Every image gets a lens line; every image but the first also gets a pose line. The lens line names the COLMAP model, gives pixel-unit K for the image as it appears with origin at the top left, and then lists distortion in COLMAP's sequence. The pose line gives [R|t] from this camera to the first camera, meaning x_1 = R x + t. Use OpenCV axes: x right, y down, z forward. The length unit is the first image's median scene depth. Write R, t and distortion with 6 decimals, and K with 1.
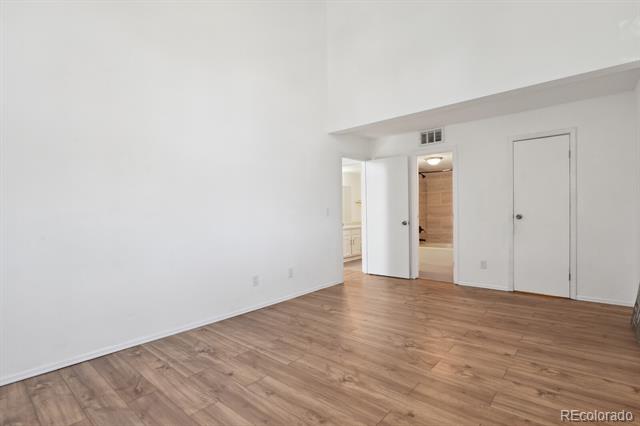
lens RADIAL K [[315.6, 0, 317.0], [0, 315.6, 213.9], [0, 0, 1]] dist [-0.003768, -0.005275]
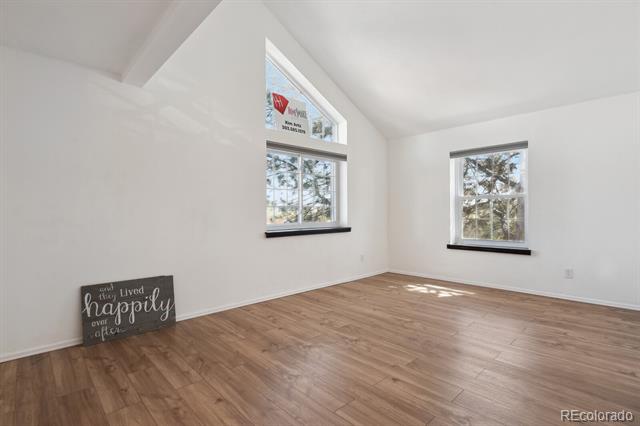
lens RADIAL K [[315.6, 0, 316.9], [0, 315.6, 213.8], [0, 0, 1]] dist [-0.003768, -0.005275]
pose [[-0.994109, 0.023948, 0.105706, 0.298685], [0.025146, 0.999634, 0.010021, -0.016269], [-0.105427, 0.012620, -0.994347, 2.092622]]
